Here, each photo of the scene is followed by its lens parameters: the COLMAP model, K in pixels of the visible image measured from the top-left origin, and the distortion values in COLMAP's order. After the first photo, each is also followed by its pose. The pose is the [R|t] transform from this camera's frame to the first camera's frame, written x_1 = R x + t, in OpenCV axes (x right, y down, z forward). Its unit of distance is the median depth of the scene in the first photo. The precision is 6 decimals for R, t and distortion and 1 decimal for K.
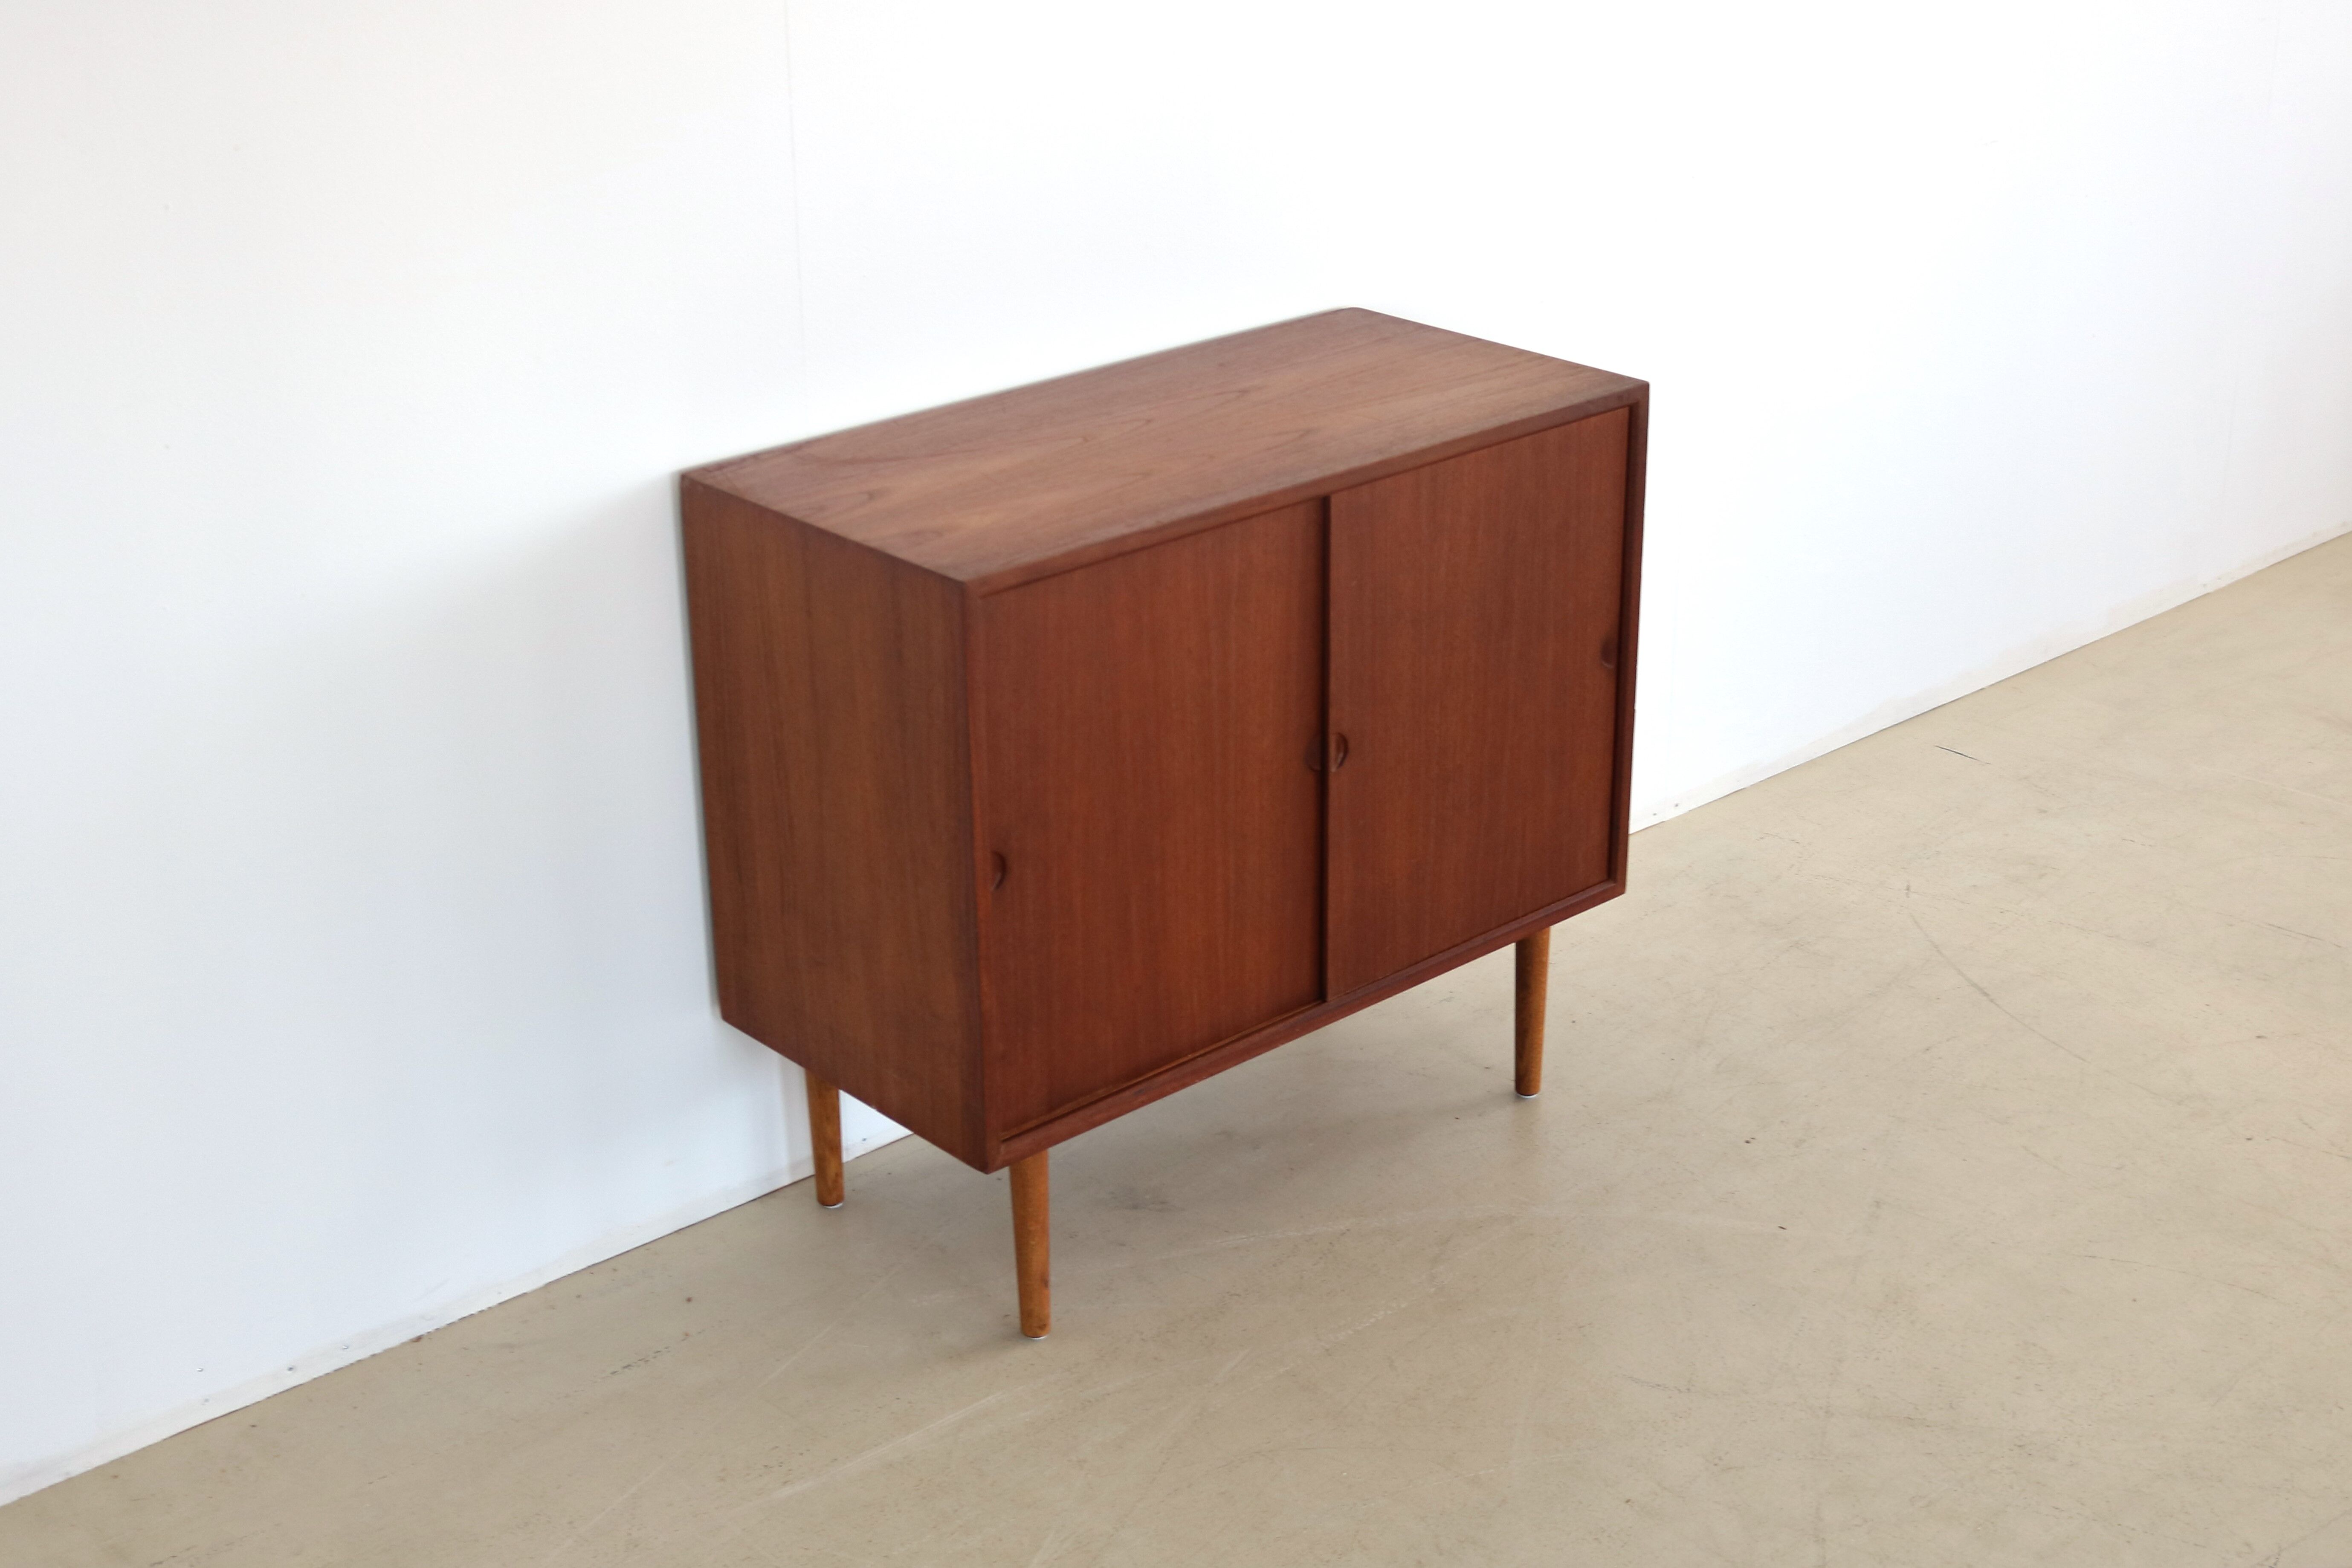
lens RADIAL K [[3137.7, 0, 1166.6], [0, 3137.7, 783.0], [0, 0, 1]] dist [-0.074229, 0.000000]
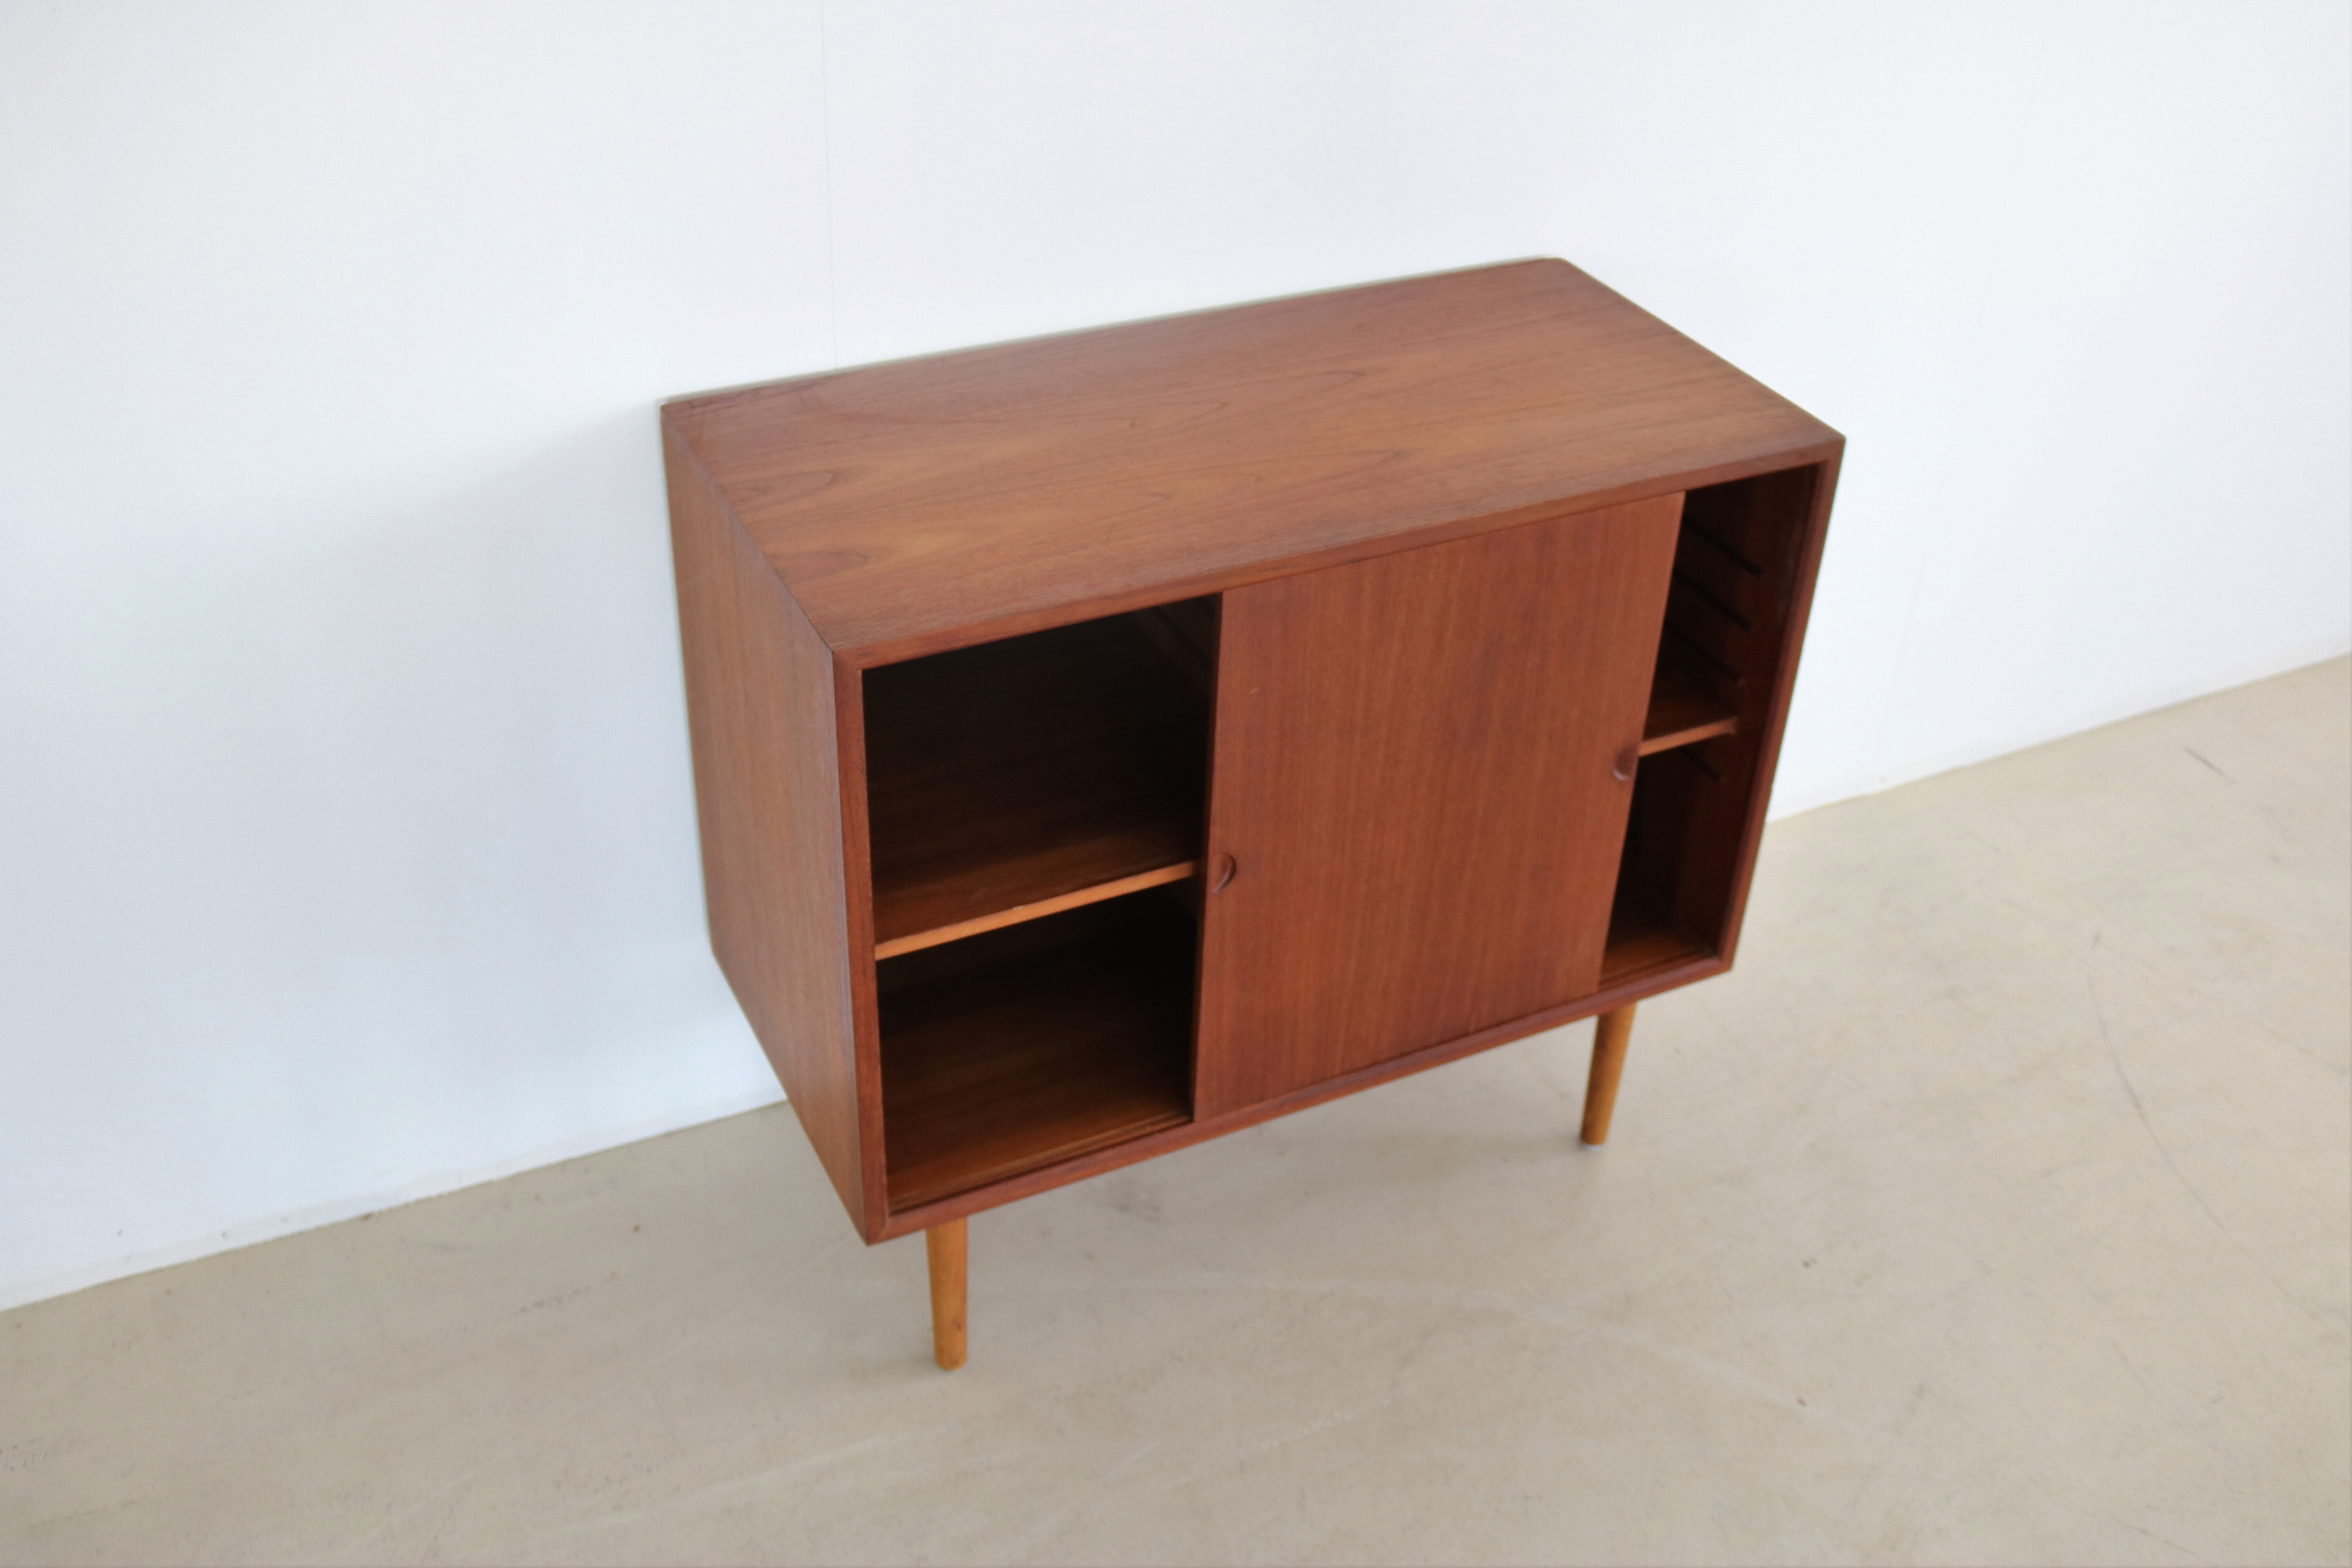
lens RADIAL K [[2306.6, 0, 1169.0], [0, 2306.6, 776.3], [0, 0, 1]] dist [-0.093253, 0.000000]
pose [[0.962343, 0.189524, -0.194878, 0.119447], [-0.147883, 0.966519, 0.209693, -0.145323], [0.228095, -0.172977, 0.958150, 0.378484]]
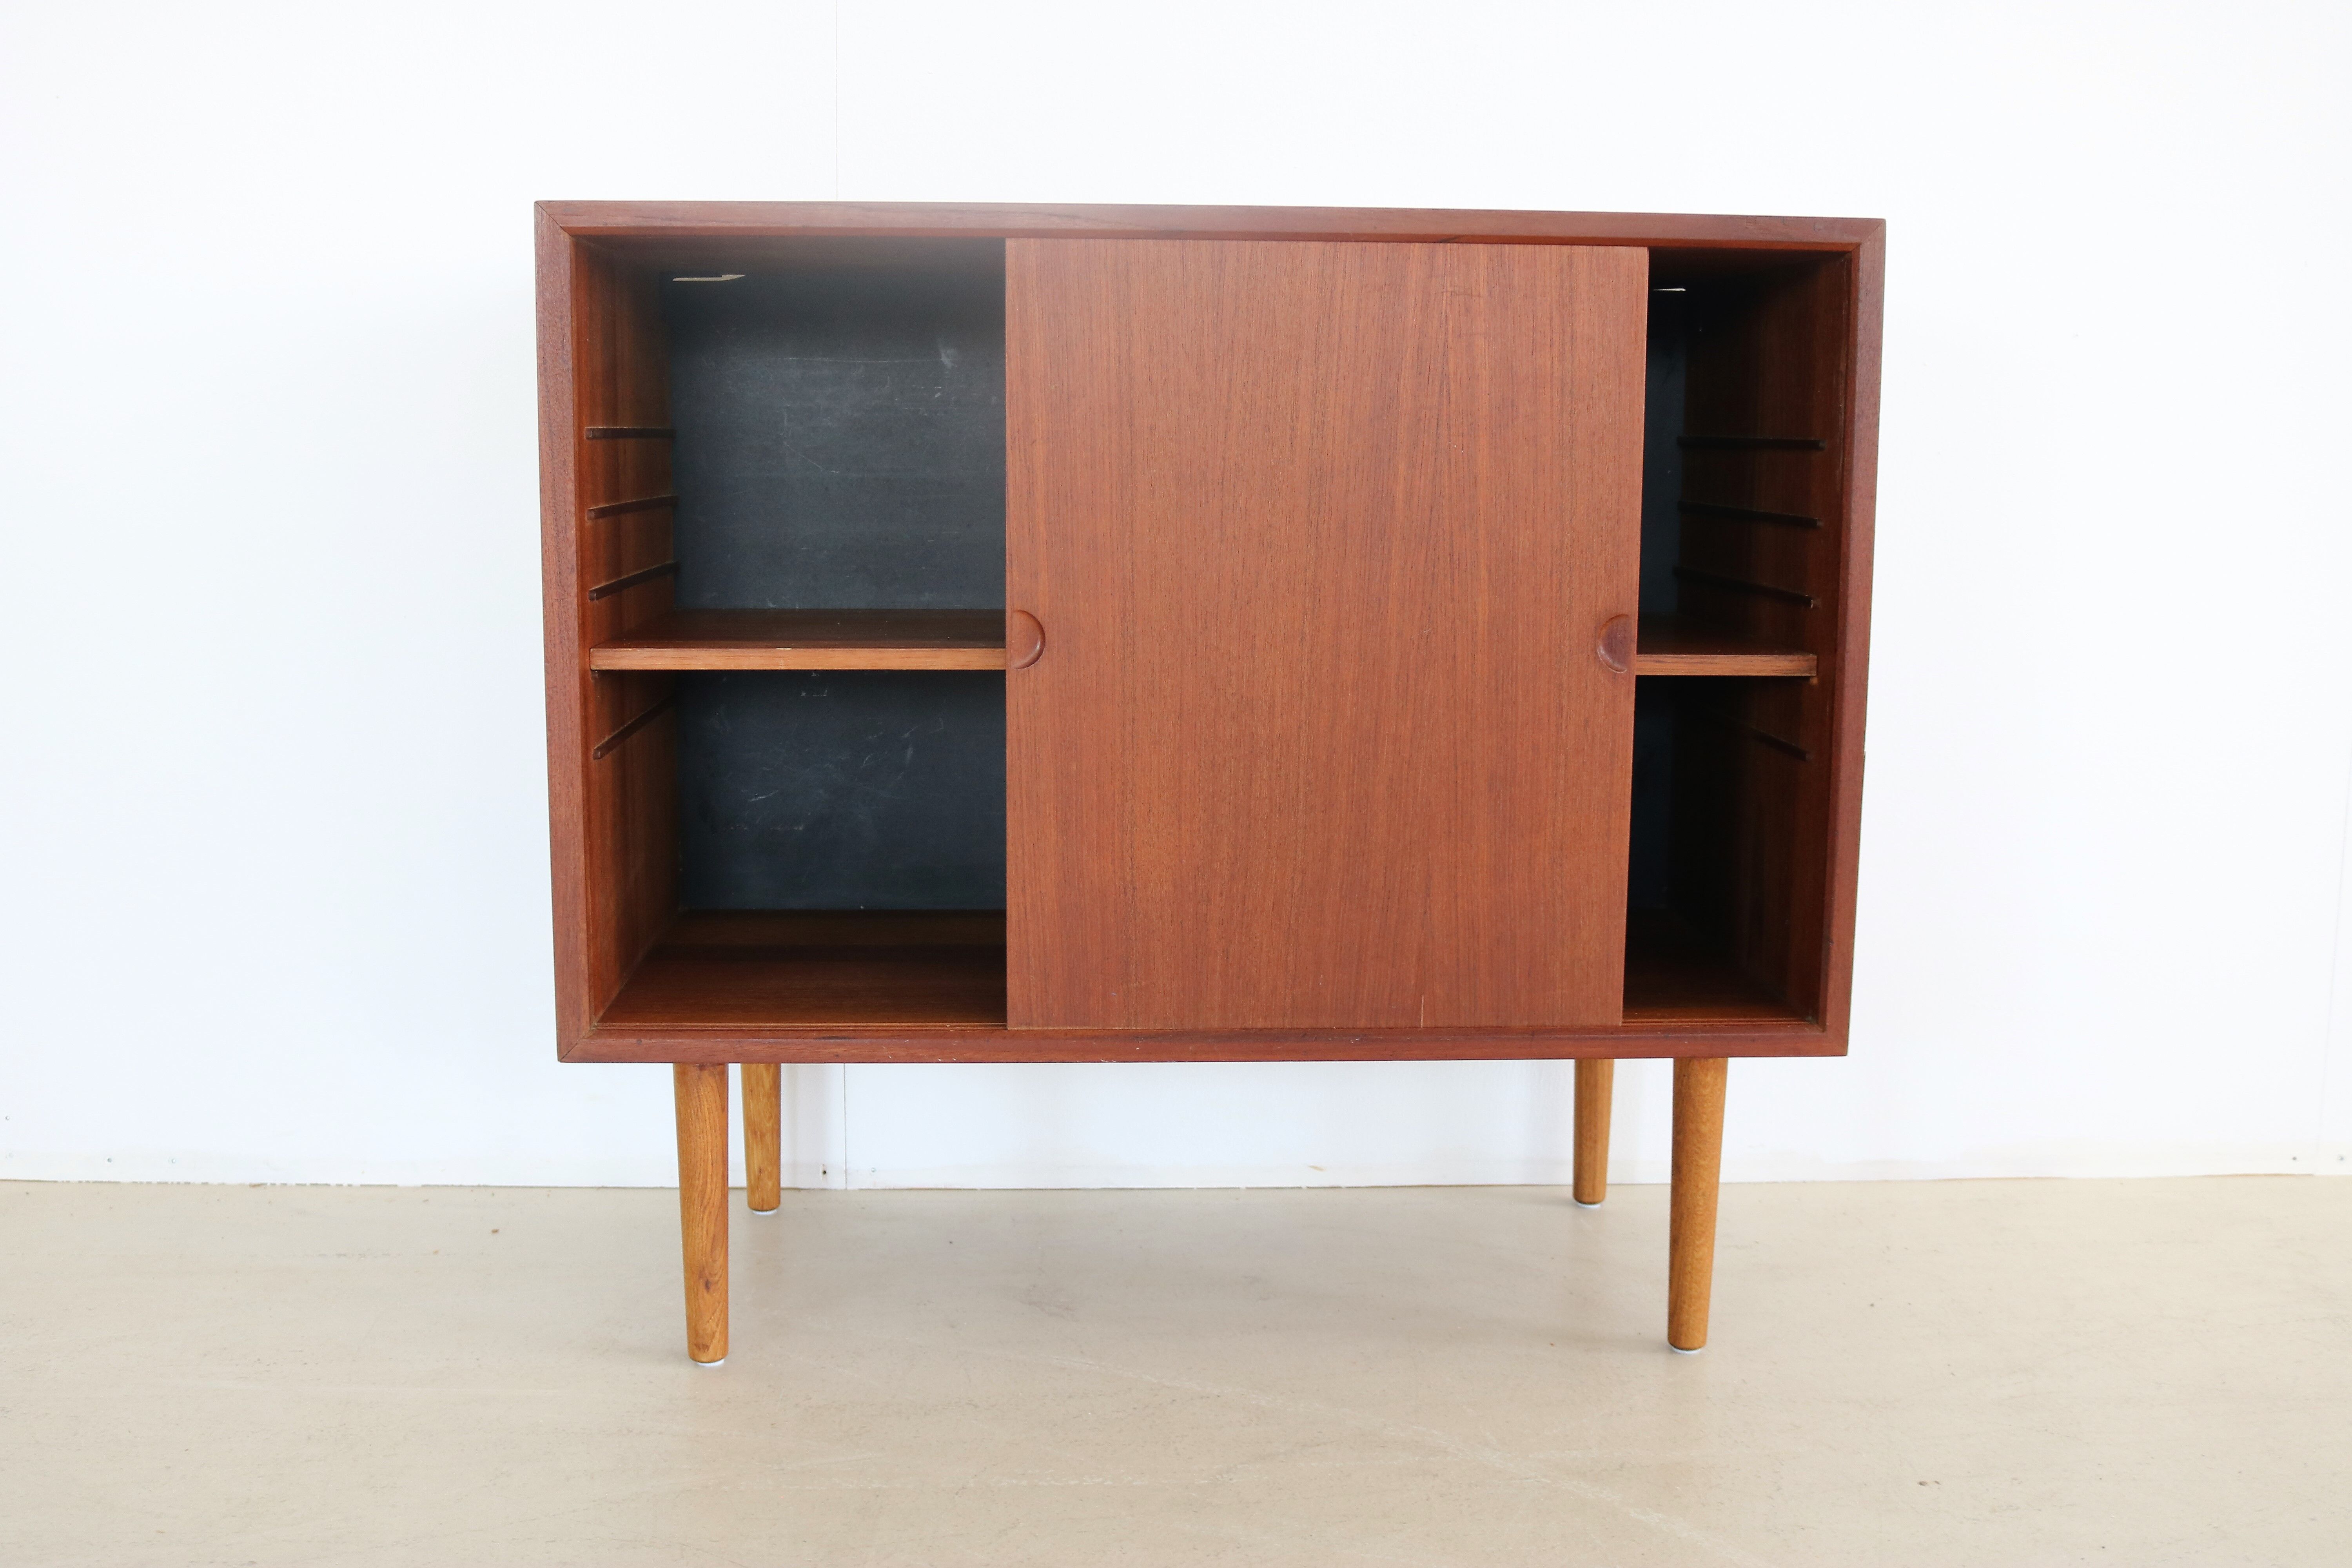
lens RADIAL K [[2616.7, 0, 1173.8], [0, 2616.7, 768.6], [0, 0, 1]] dist [-0.041759, 0.000000]
pose [[0.780159, 0.104216, -0.616839, 0.400078], [-0.261064, 0.950301, -0.169631, 0.116152], [0.568505, 0.293373, 0.768593, 0.538103]]
